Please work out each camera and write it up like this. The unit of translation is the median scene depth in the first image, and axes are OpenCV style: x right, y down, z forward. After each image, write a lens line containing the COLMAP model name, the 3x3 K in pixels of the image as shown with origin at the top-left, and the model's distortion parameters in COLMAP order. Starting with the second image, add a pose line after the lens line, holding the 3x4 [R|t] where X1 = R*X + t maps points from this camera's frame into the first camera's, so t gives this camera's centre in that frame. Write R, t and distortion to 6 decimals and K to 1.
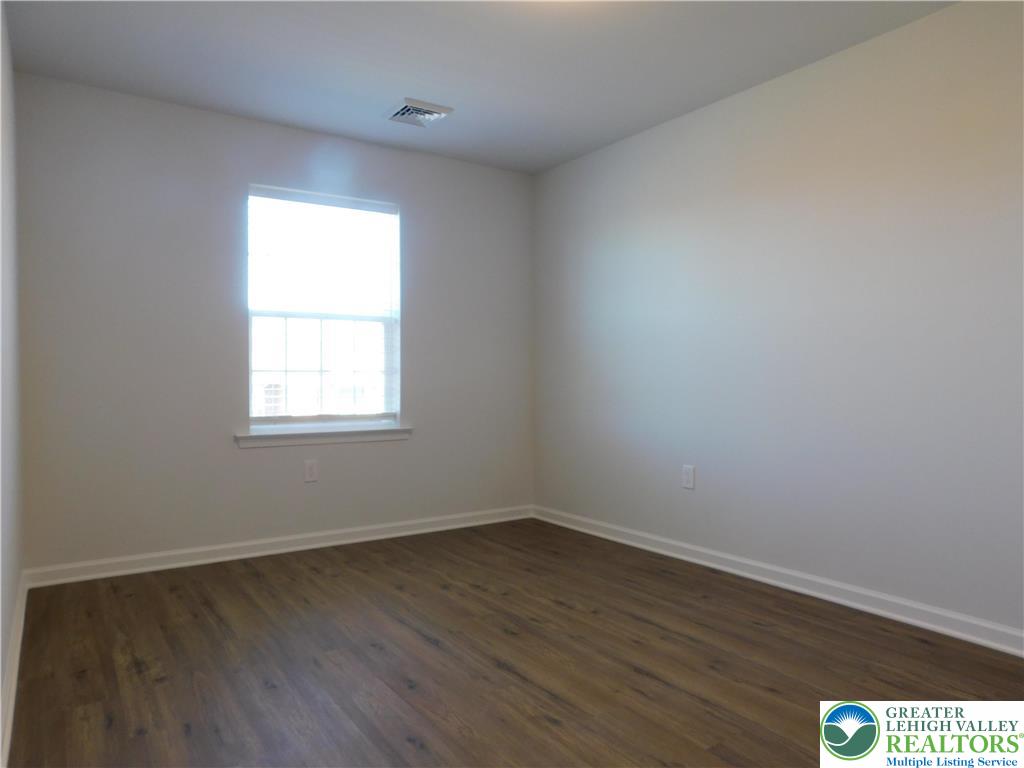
lens RADIAL K [[690.7, 0, 511.2], [0, 690.7, 384.1], [0, 0, 1]] dist [-0.000541, 0.003690]
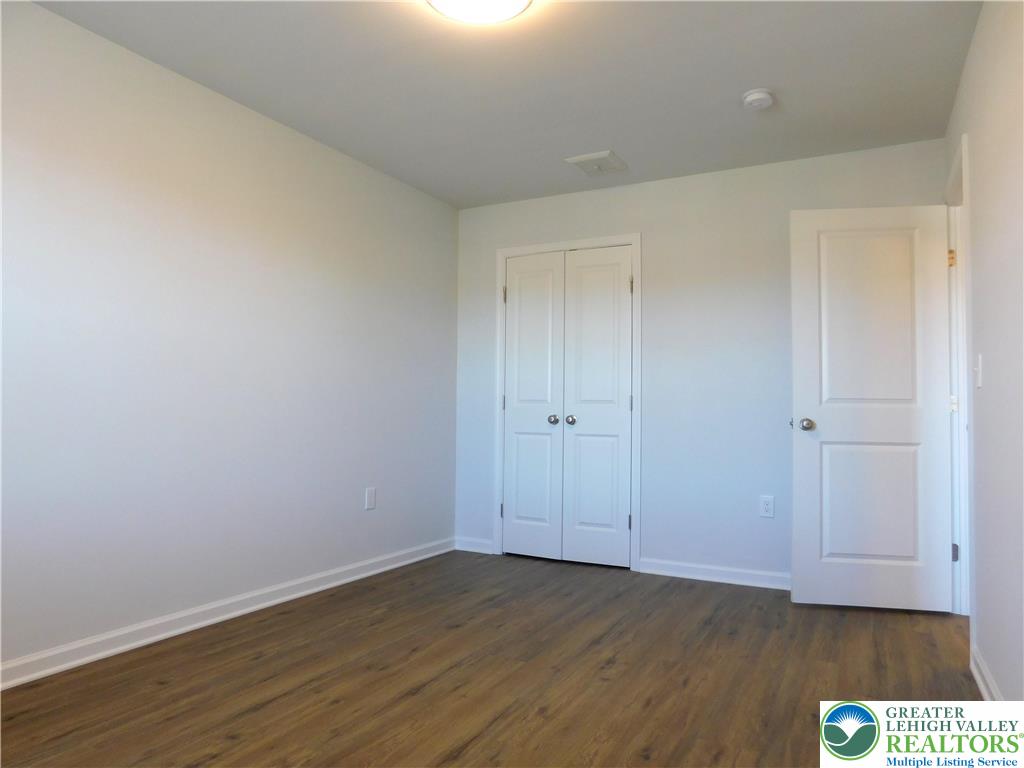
lens RADIAL K [[690.7, 0, 513.3], [0, 690.7, 383.9], [0, 0, 1]] dist [-0.000541, 0.003690]
pose [[-0.465241, 0.028907, 0.884712, -0.708186], [-0.006303, 0.999333, -0.035967, -0.002021], [-0.885162, -0.022309, -0.464748, 1.204747]]
